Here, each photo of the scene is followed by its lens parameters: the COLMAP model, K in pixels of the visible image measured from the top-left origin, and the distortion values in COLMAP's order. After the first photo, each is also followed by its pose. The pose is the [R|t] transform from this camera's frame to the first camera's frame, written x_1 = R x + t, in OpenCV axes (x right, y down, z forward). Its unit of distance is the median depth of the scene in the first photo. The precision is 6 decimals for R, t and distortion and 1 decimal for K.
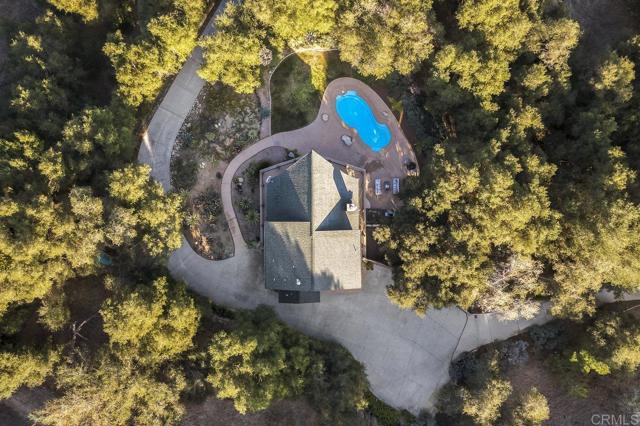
lens RADIAL K [[447.8, 0, 315.1], [0, 447.8, 214.3], [0, 0, 1]] dist [0.002839, -0.003814]
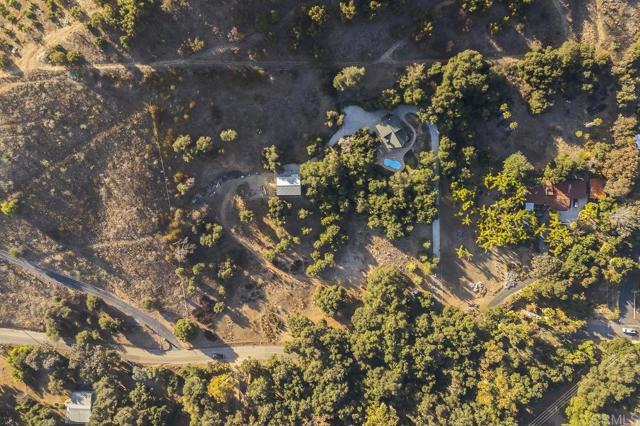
lens RADIAL K [[447.8, 0, 314.8], [0, 447.8, 216.1], [0, 0, 1]] dist [0.002839, -0.003814]
pose [[-0.856324, 0.514114, 0.048950, 0.833455], [-0.516333, -0.854217, -0.060938, -0.010297], [0.010485, -0.077457, 0.996941, -3.365201]]
